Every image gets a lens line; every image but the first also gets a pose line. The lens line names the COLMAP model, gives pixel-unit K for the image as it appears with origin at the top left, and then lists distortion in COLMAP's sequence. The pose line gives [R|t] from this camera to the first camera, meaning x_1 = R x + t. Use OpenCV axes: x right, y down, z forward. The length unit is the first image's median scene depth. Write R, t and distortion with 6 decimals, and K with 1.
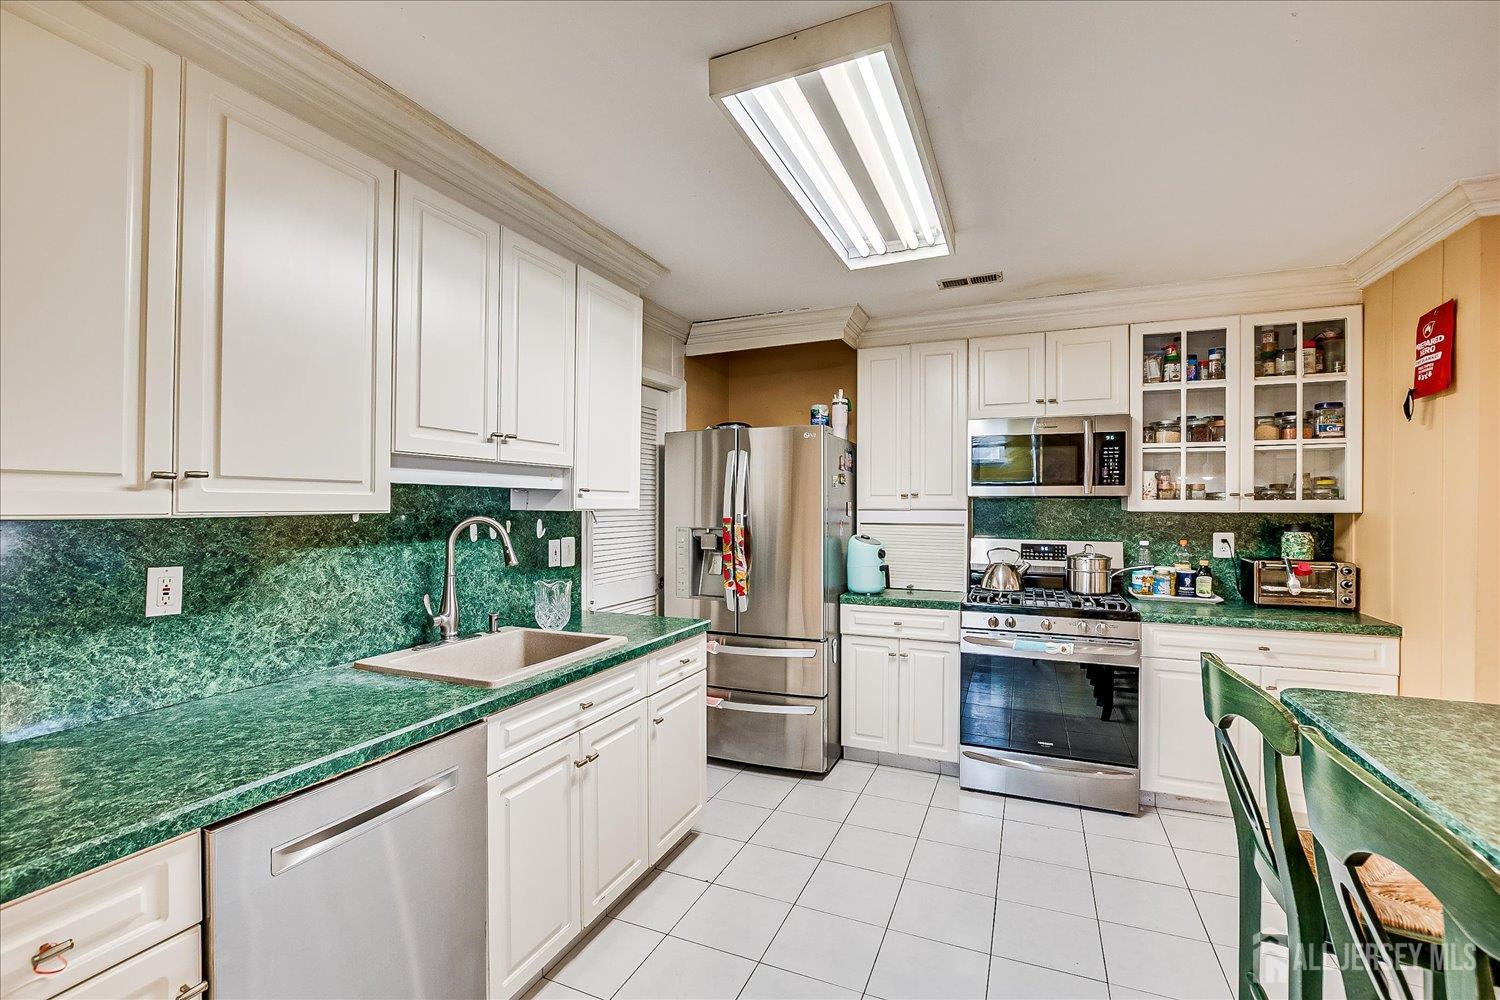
lens RADIAL K [[654.5, 0, 742.0], [0, 654.5, 503.4], [0, 0, 1]] dist [-0.028283, 0.005551]
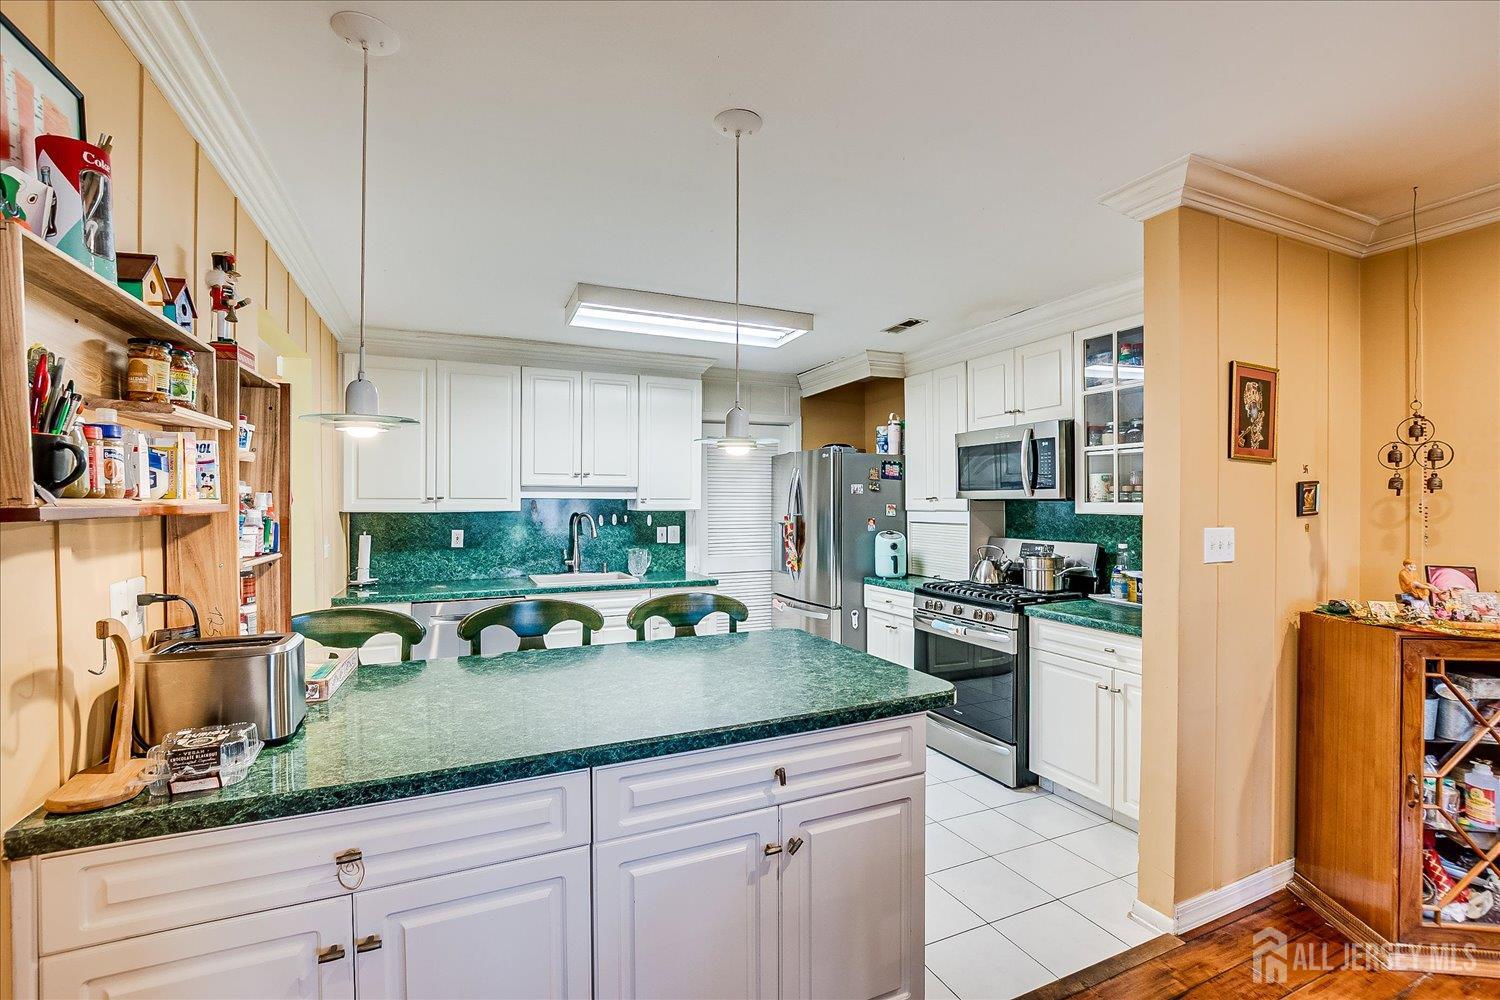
lens RADIAL K [[654.5, 0, 743.2], [0, 654.5, 506.1], [0, 0, 1]] dist [-0.028283, 0.005551]
pose [[0.736138, 0.000127, -0.676832, 1.010894], [0.003079, 0.999989, 0.003536, -0.005670], [0.676825, -0.004688, 0.736129, -0.126724]]
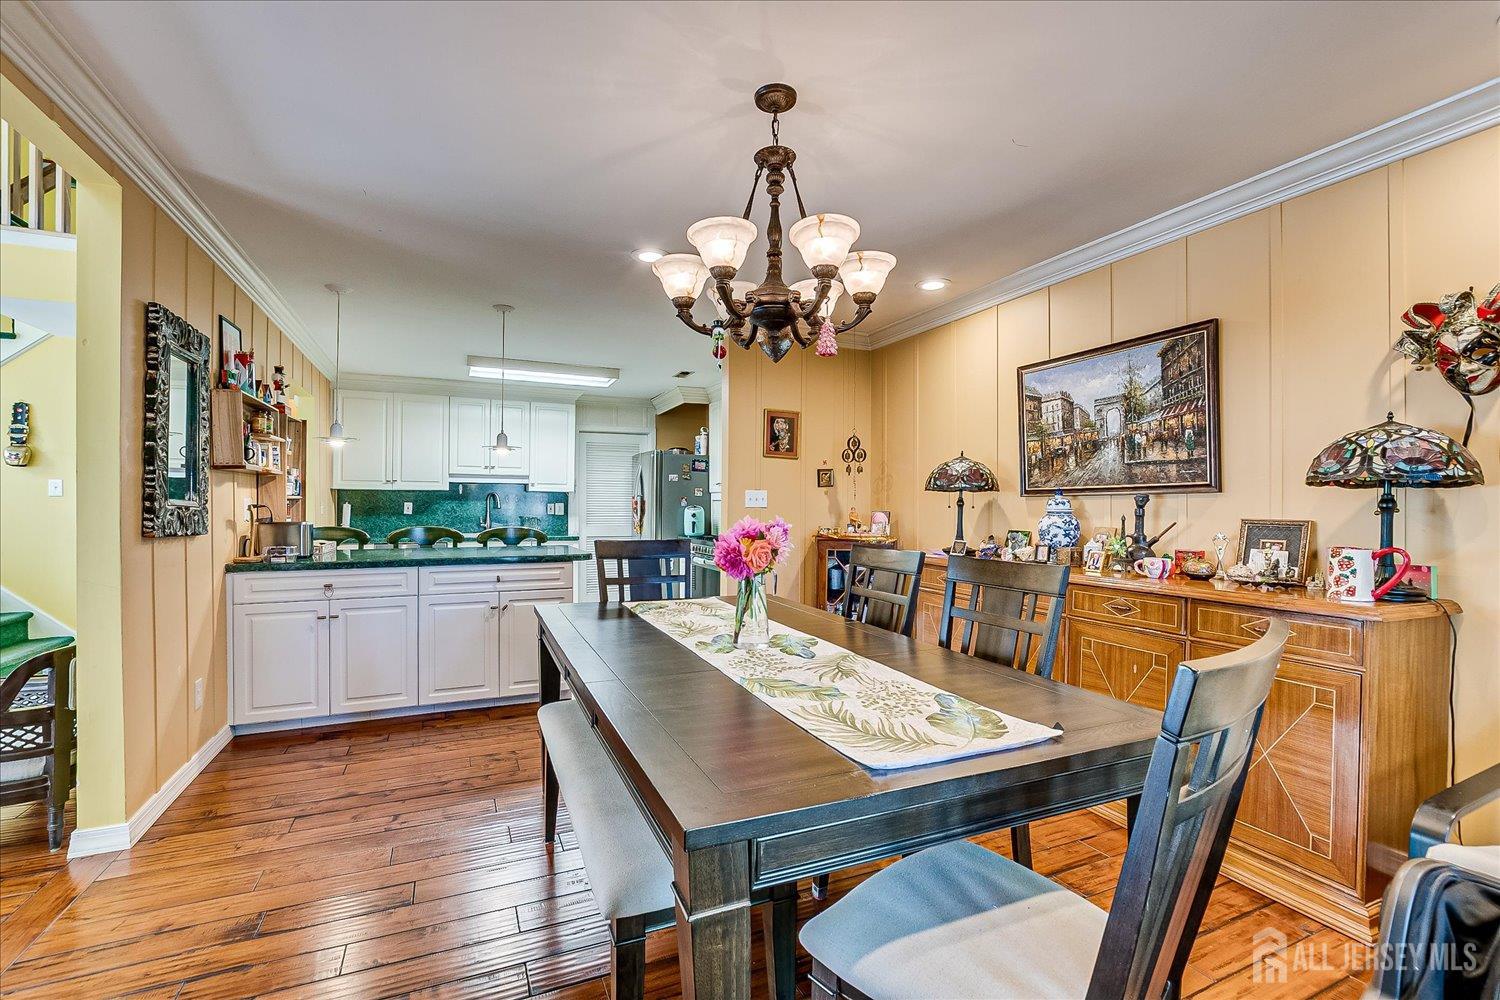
lens RADIAL K [[654.5, 0, 745.5], [0, 654.5, 504.9], [0, 0, 1]] dist [-0.028283, 0.005551]
pose [[0.740992, 0.001595, -0.671511, 1.917722], [-0.003274, 0.999994, -0.001237, 0.058715], [0.671505, 0.003115, 0.740993, -0.364094]]
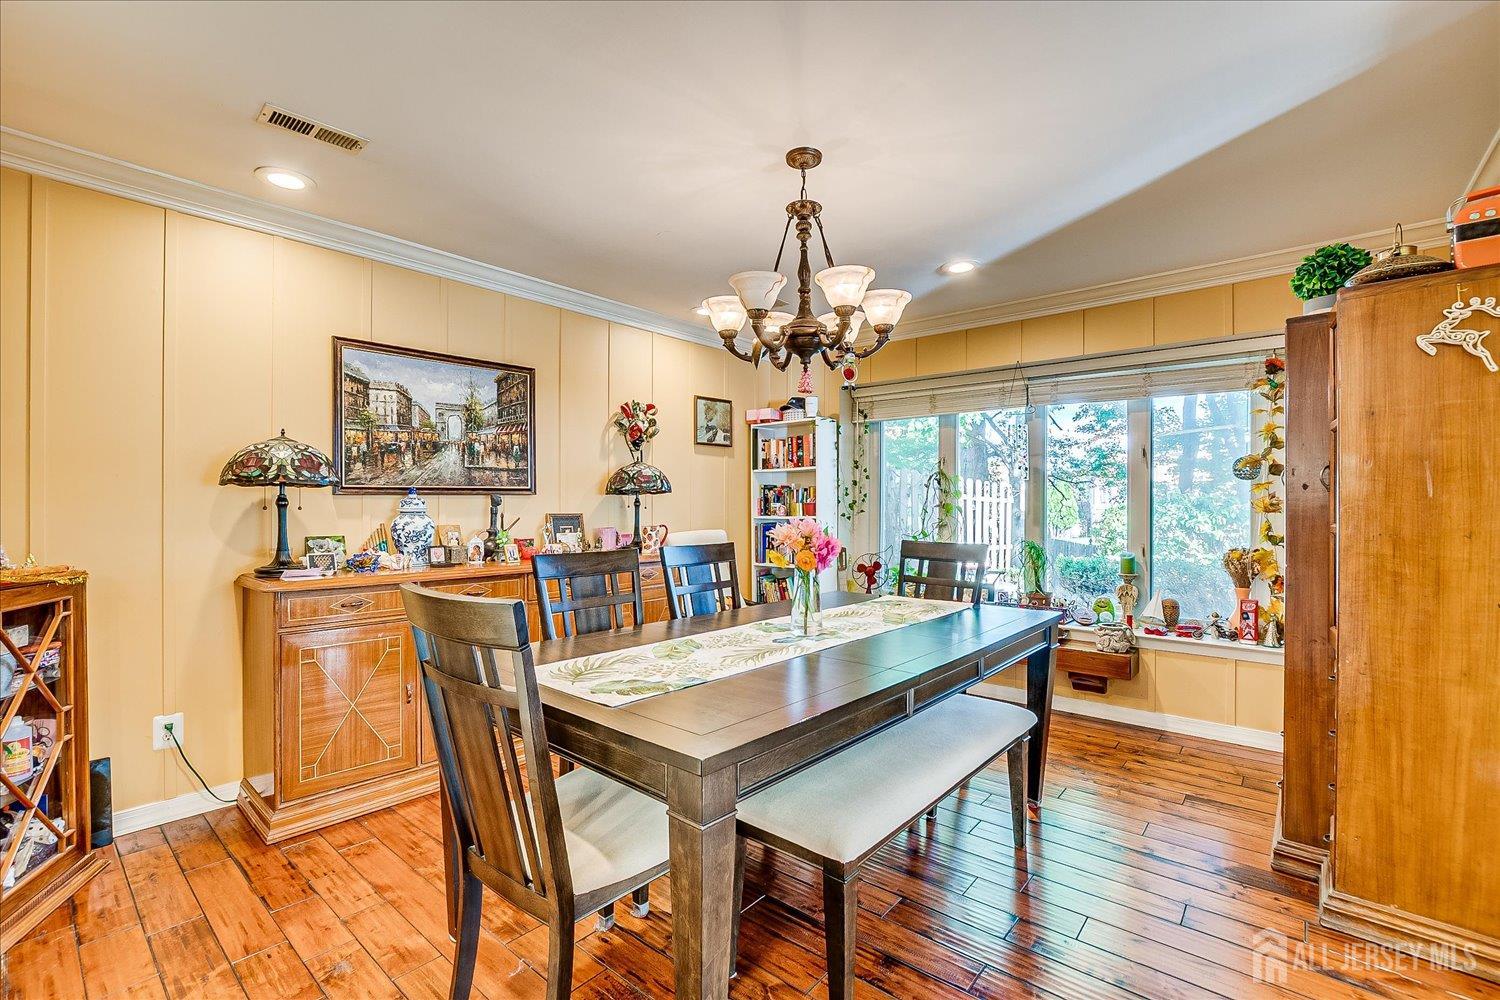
lens RADIAL K [[654.5, 0, 739.1], [0, 654.5, 503.2], [0, 0, 1]] dist [-0.028283, 0.005551]
pose [[0.294639, -0.002398, 0.955606, 0.729284], [0.000747, 0.999997, 0.002279, 0.051845], [-0.955608, 0.000043, 0.294640, -0.009449]]
